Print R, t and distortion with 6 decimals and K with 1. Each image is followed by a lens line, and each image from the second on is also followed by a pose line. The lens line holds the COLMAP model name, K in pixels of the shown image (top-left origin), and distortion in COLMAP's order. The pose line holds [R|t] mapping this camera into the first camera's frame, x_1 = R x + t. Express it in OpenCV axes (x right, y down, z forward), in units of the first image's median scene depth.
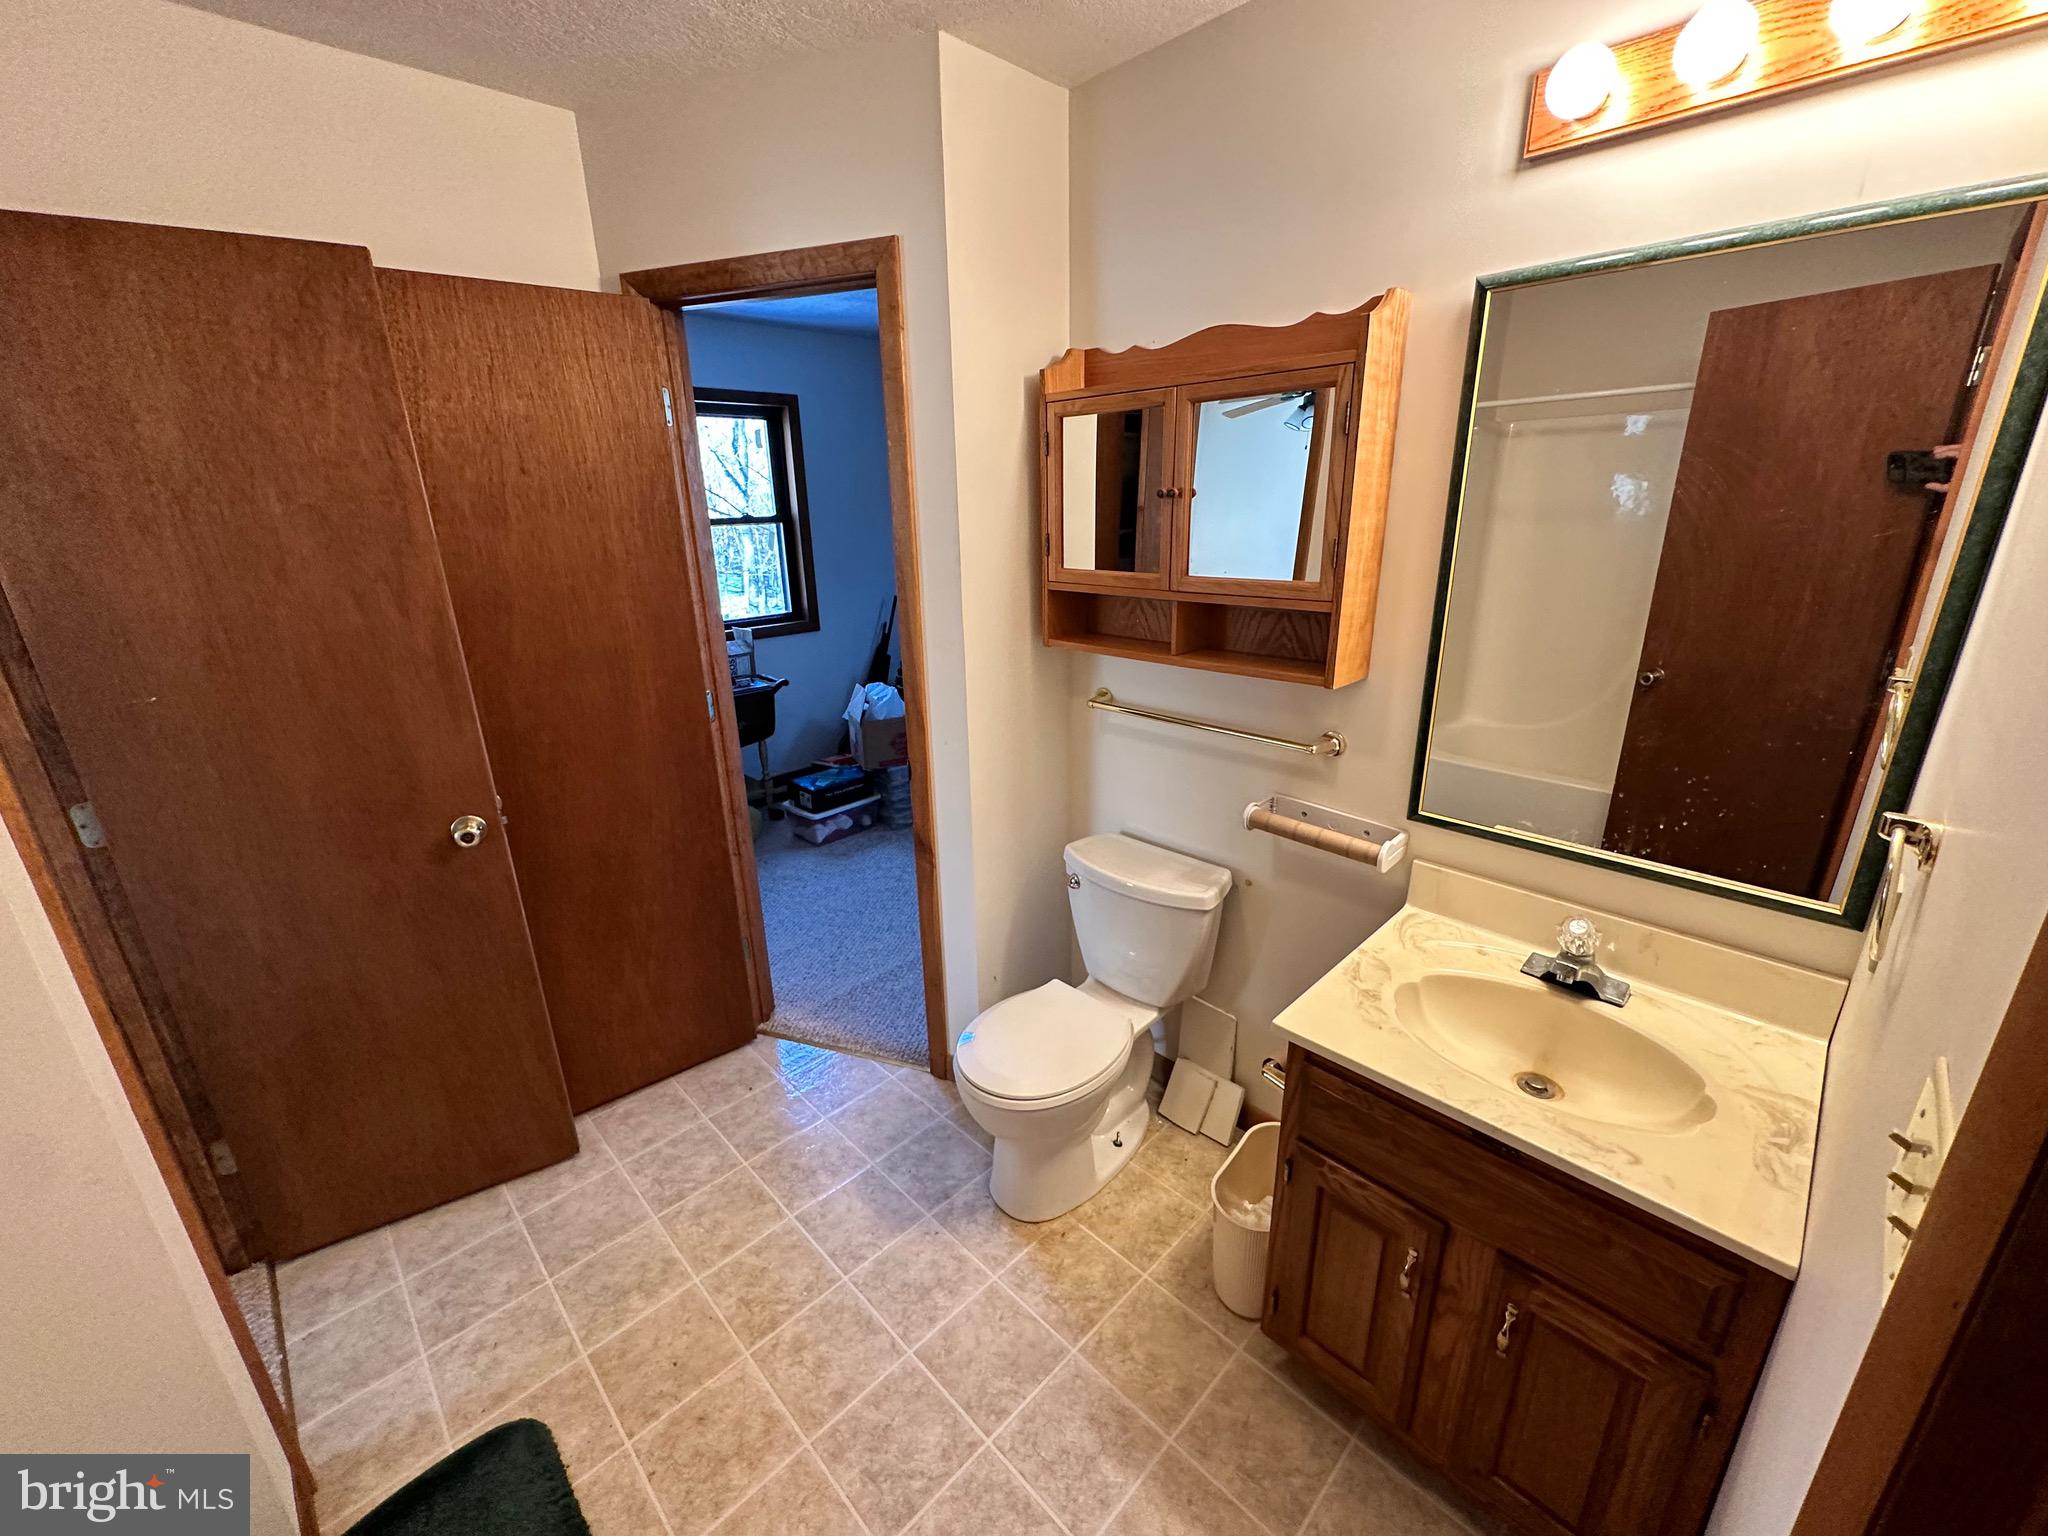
lens RADIAL K [[816.0, 0, 1022.2], [0, 816.0, 766.7], [0, 0, 1]] dist [-0.003508, 0.000594]
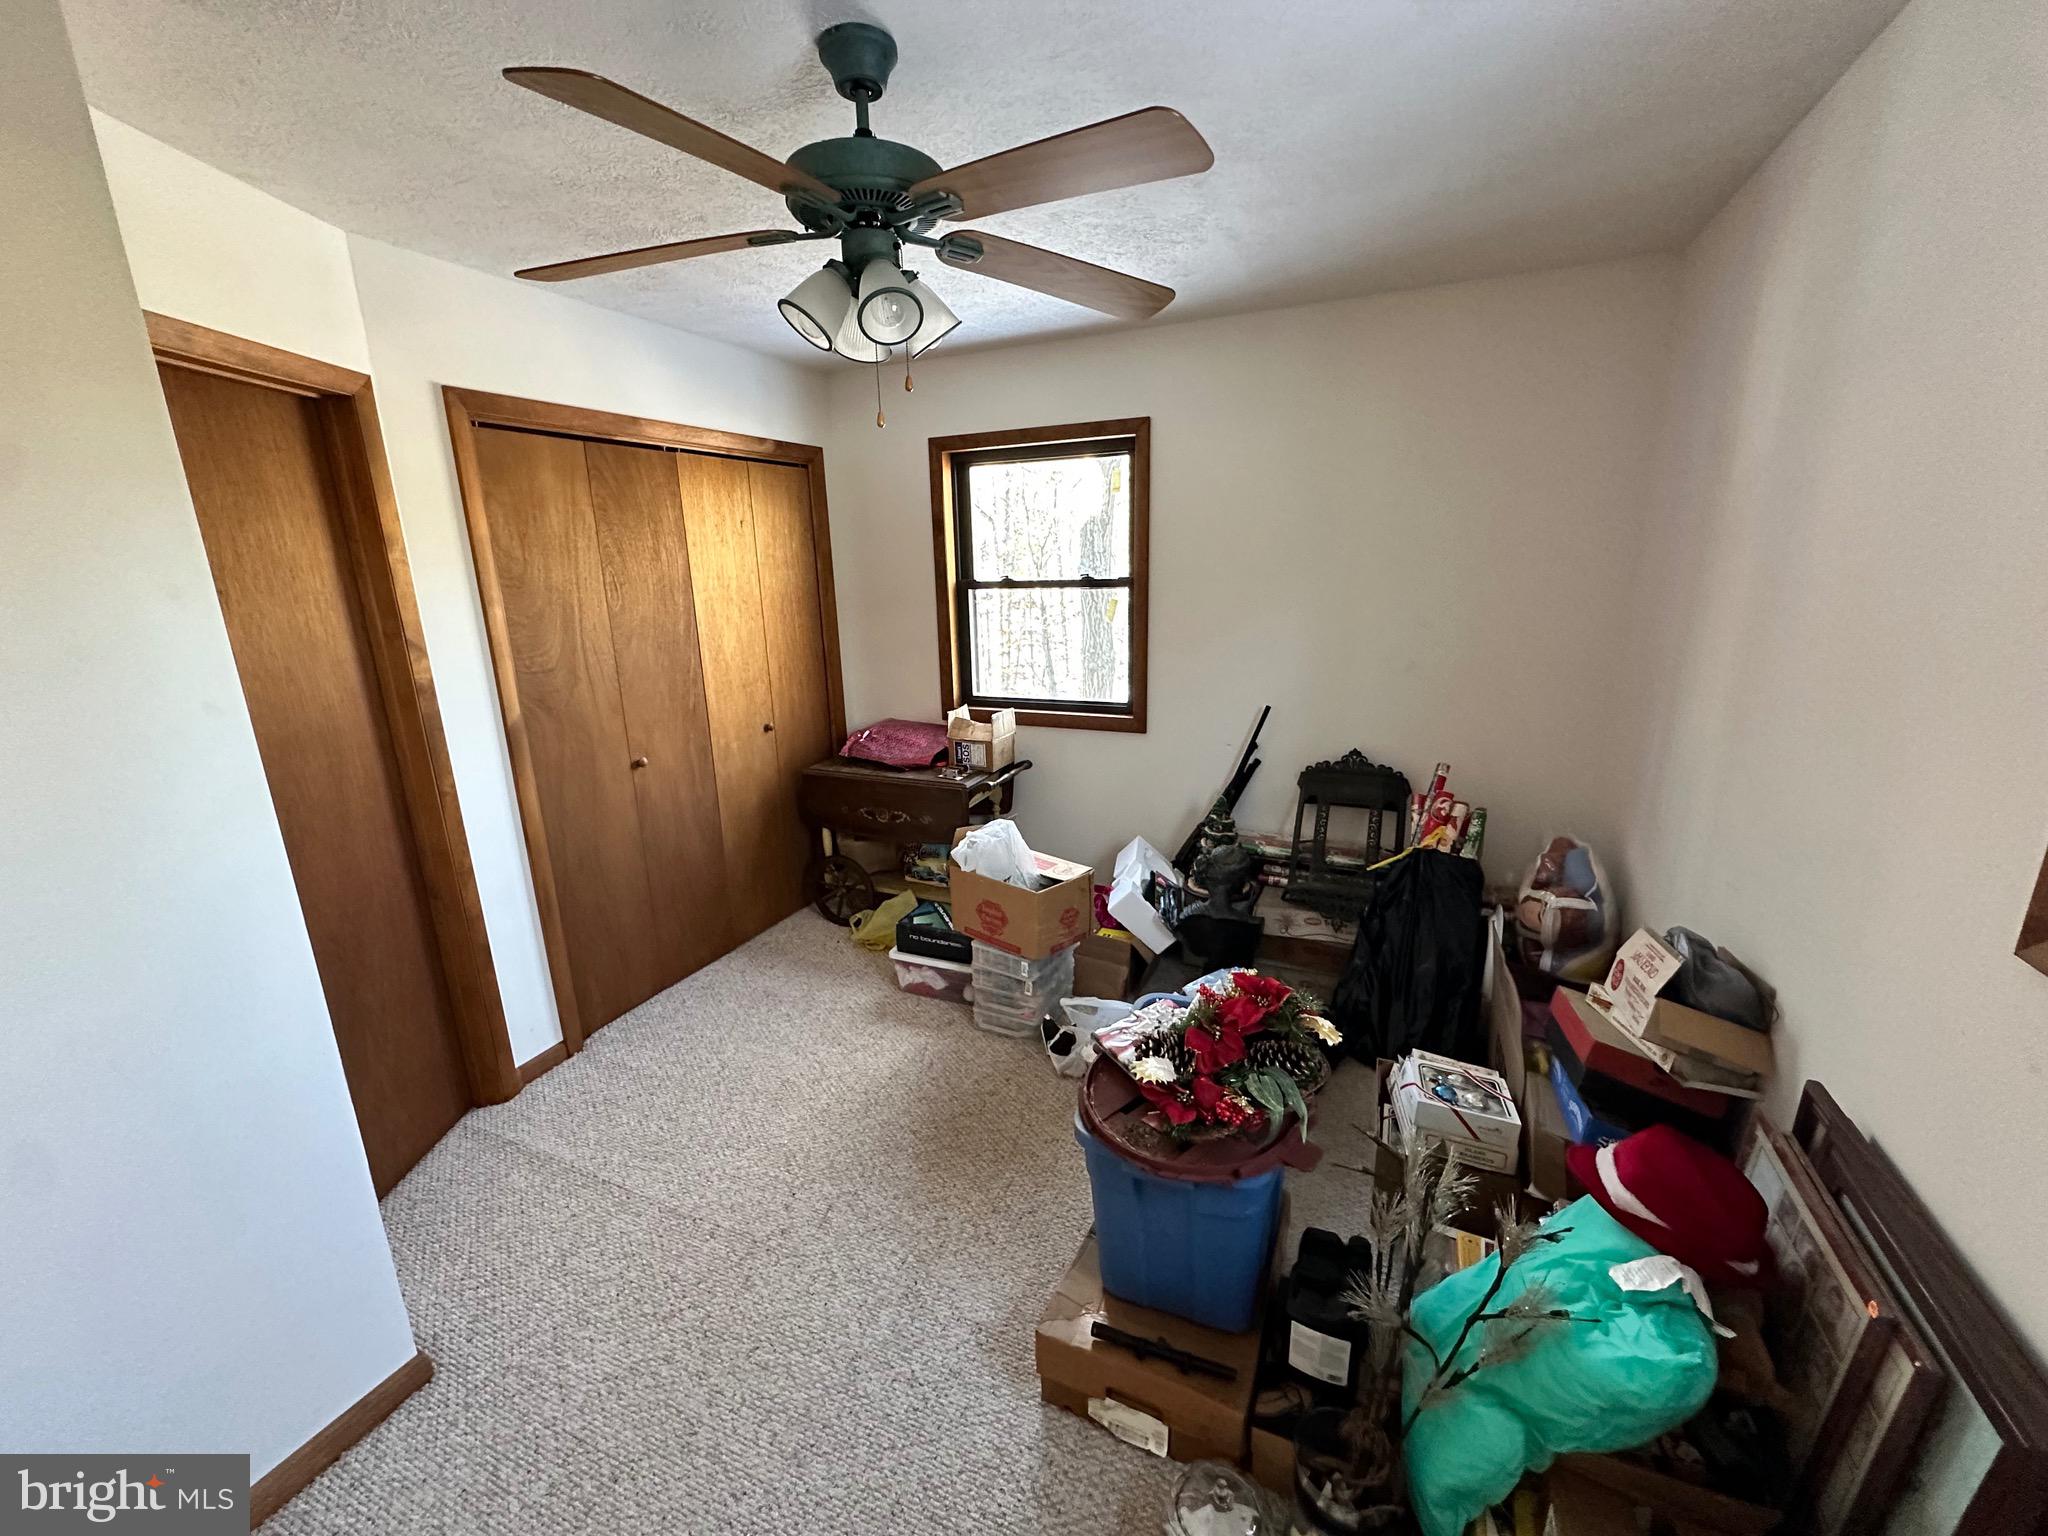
lens RADIAL K [[816.0, 0, 1020.6], [0, 816.0, 775.2], [0, 0, 1]] dist [-0.003508, 0.000594]
pose [[0.353267, 0.245885, -0.902631, 0.412682], [-0.267636, 0.951079, 0.154336, -0.230762], [0.896422, 0.187055, 0.401793, 0.659183]]
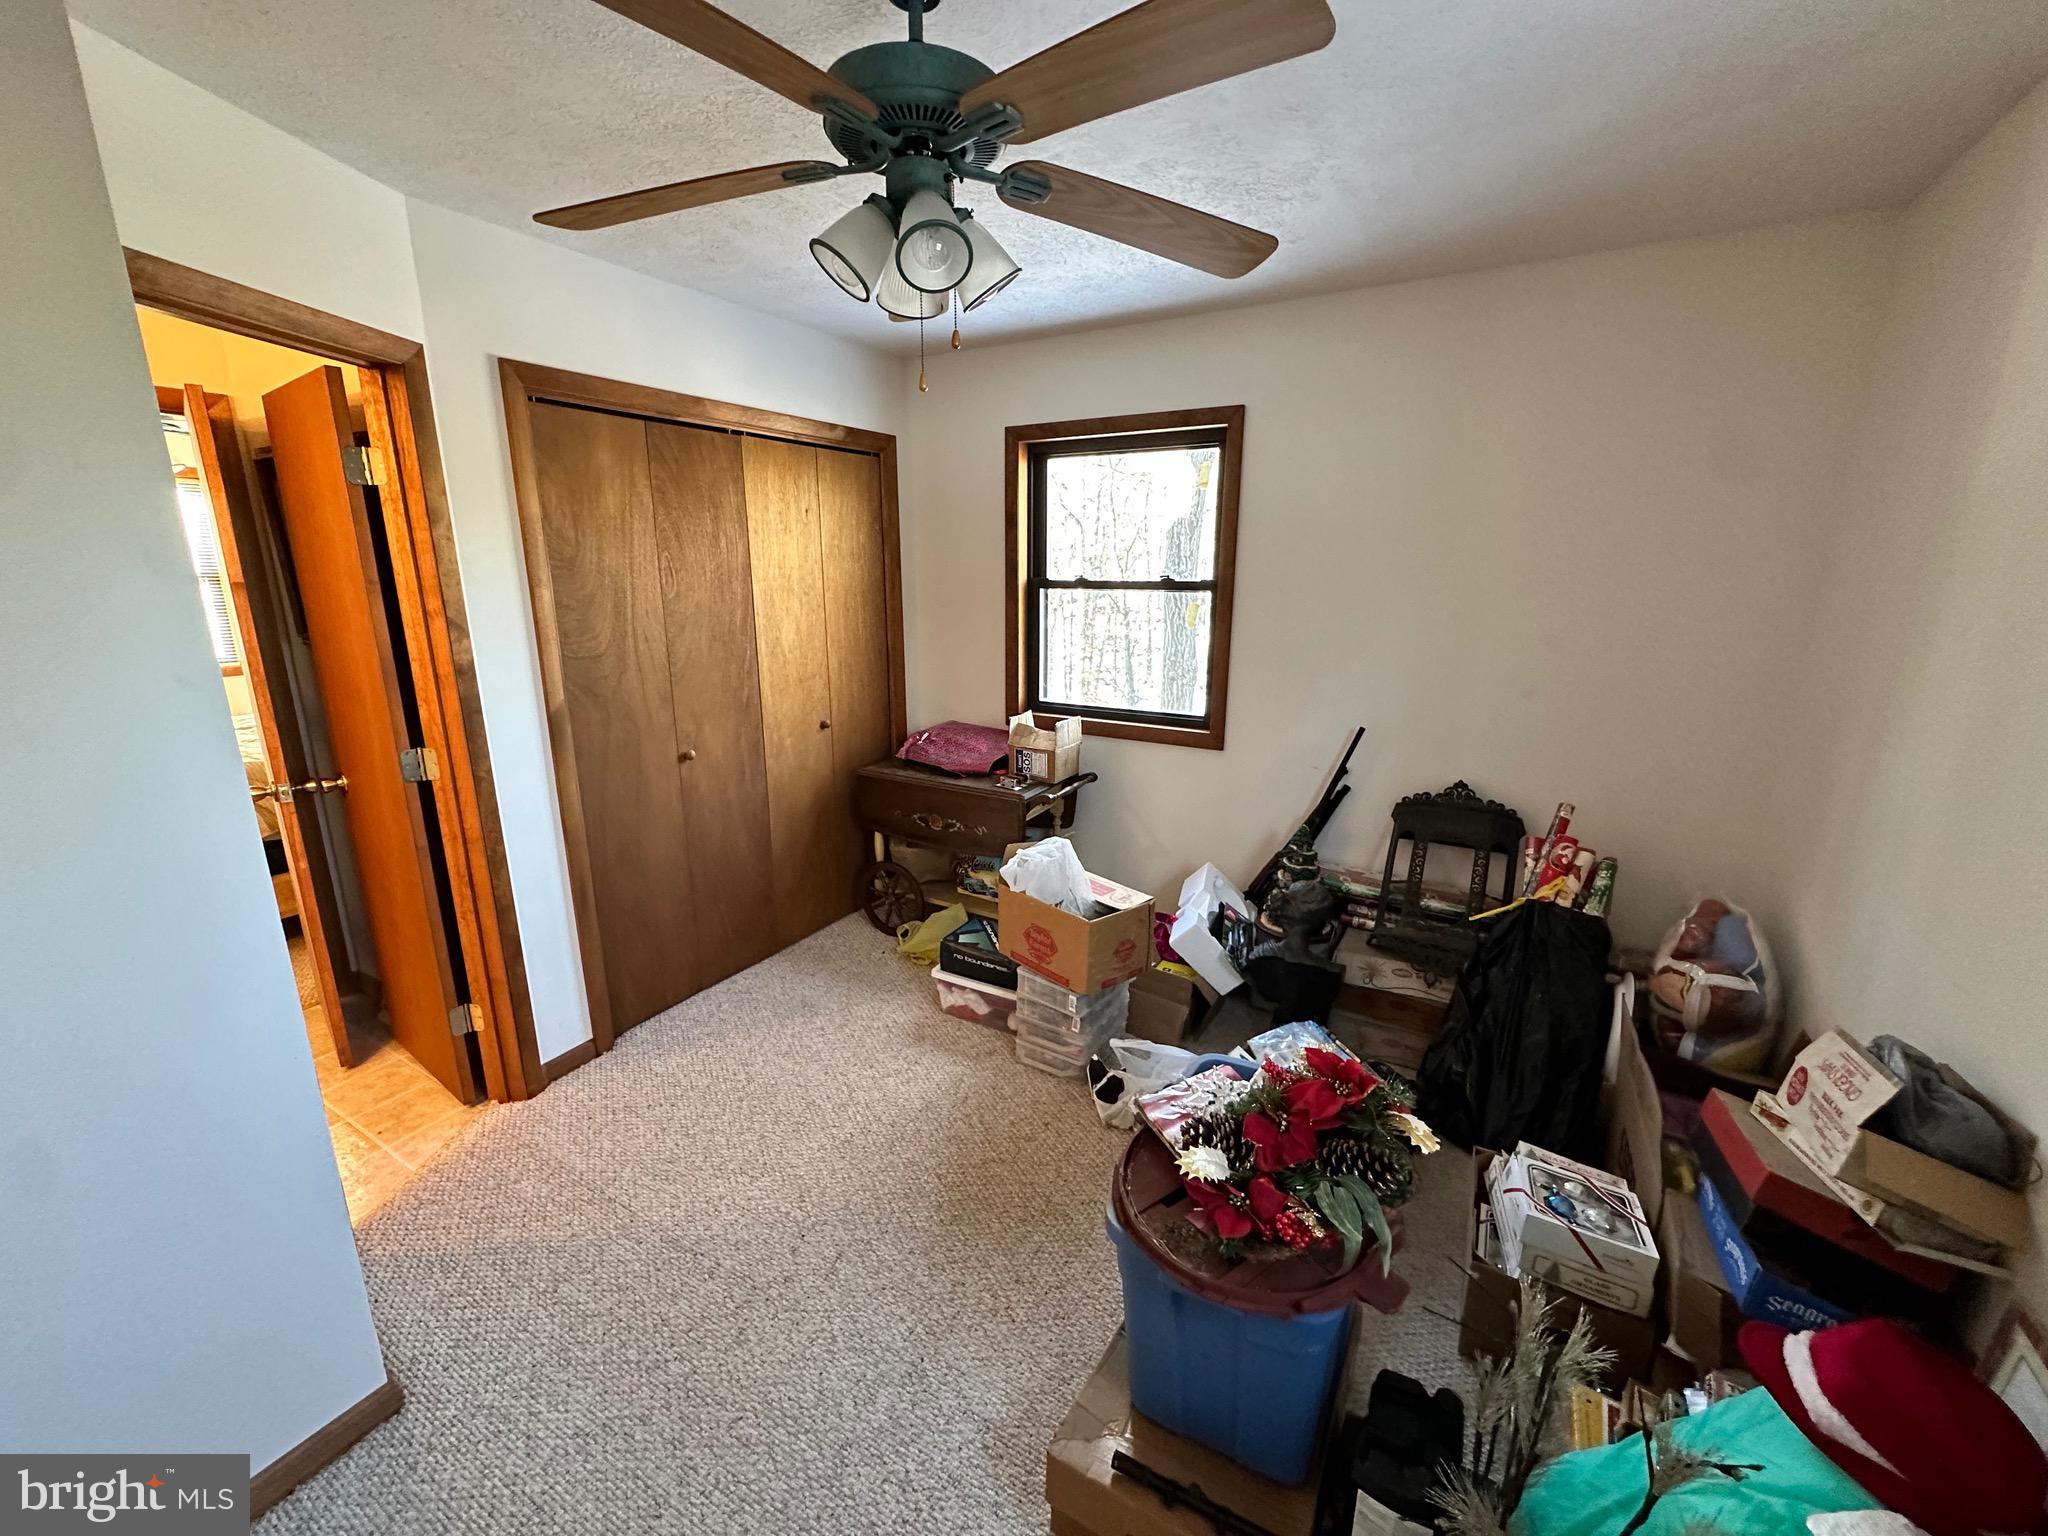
lens RADIAL K [[816.0, 0, 1023.3], [0, 816.0, 774.4], [0, 0, 1]] dist [-0.003508, 0.000594]
pose [[0.255759, 0.256671, -0.932045, 0.368721], [-0.302347, 0.936984, 0.175065, -0.233257], [0.918245, 0.237026, 0.317246, 0.689790]]
